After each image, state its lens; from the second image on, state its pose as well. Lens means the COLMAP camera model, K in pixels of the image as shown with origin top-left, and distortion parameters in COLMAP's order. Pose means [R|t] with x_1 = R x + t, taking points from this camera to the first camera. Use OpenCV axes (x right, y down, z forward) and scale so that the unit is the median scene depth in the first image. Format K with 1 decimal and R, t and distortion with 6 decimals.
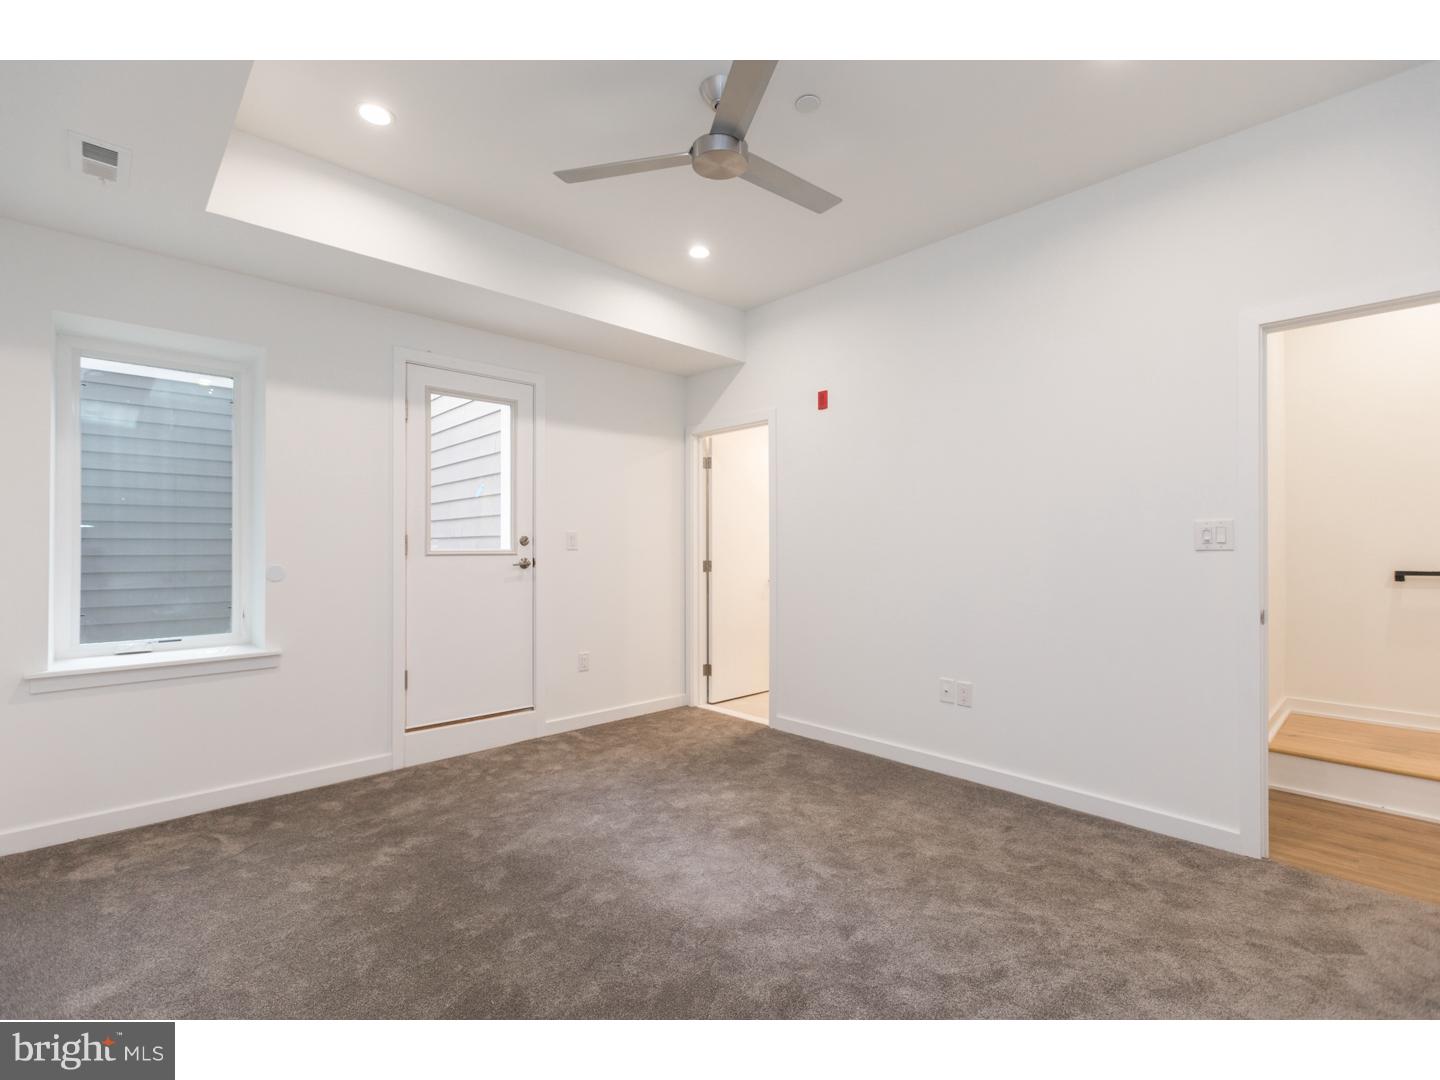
lens RADIAL K [[643.0, 0, 716.8], [0, 643.0, 540.1], [0, 0, 1]] dist [0.000542, 0.000320]
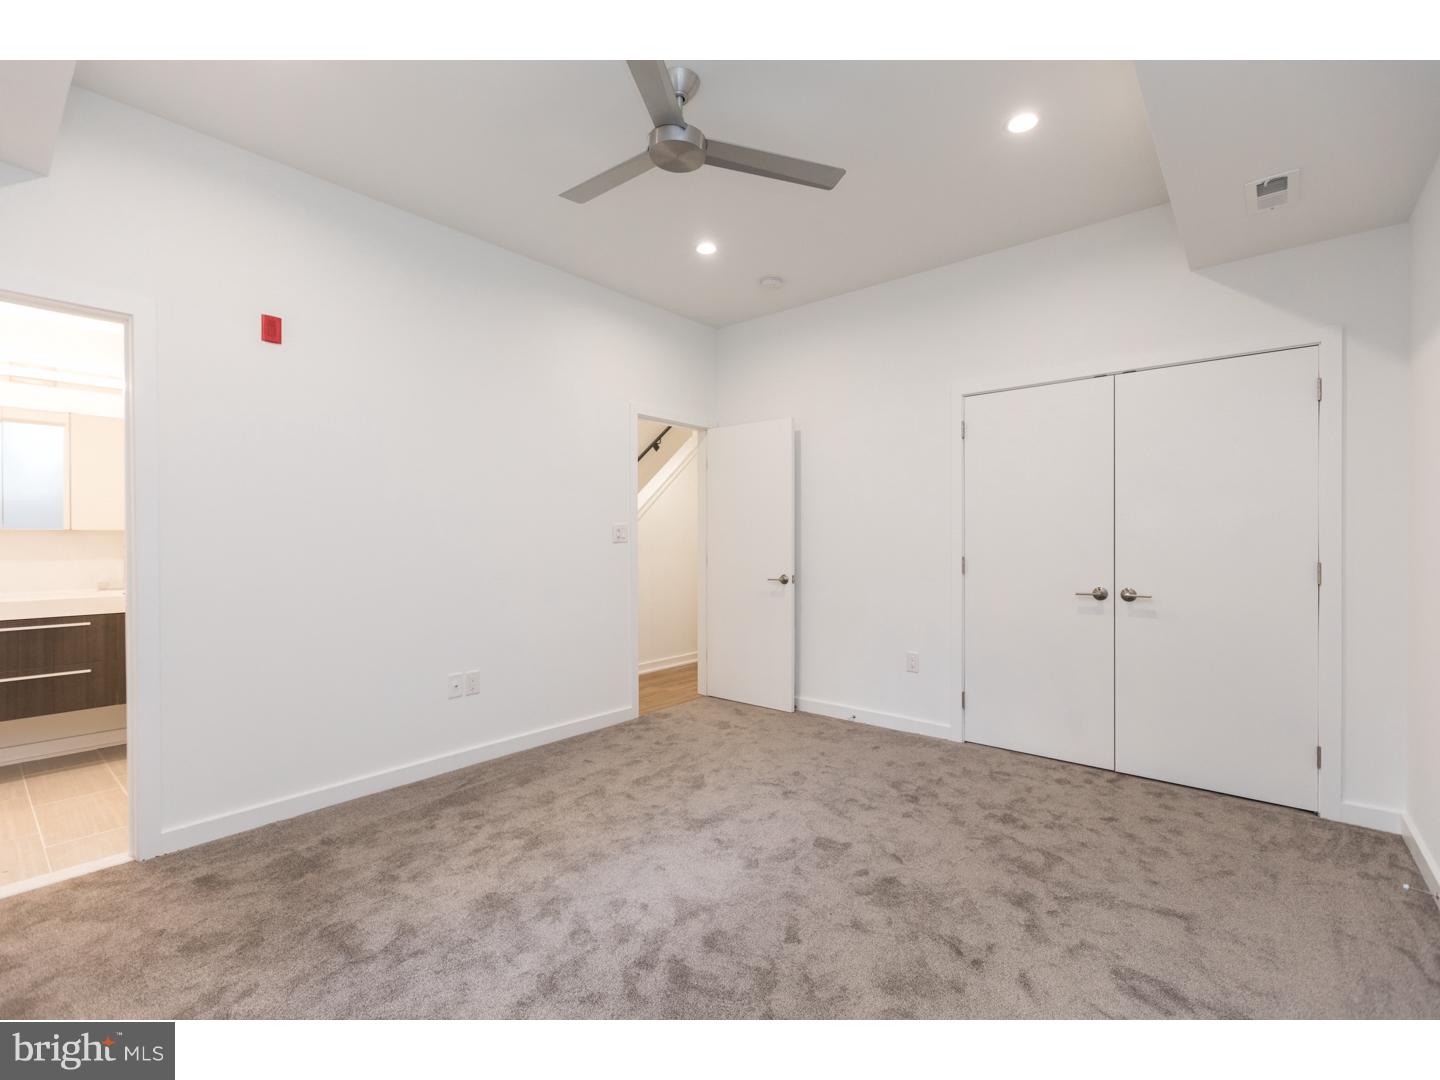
lens RADIAL K [[650.0, 0, 711.4], [0, 650.0, 534.4], [0, 0, 1]] dist [0.000196, 0.000323]
pose [[-0.101224, 0.003924, 0.994856, -0.675225], [-0.010171, 0.999936, -0.004978, 0.001130], [-0.994812, -0.010623, -0.101178, 0.701792]]
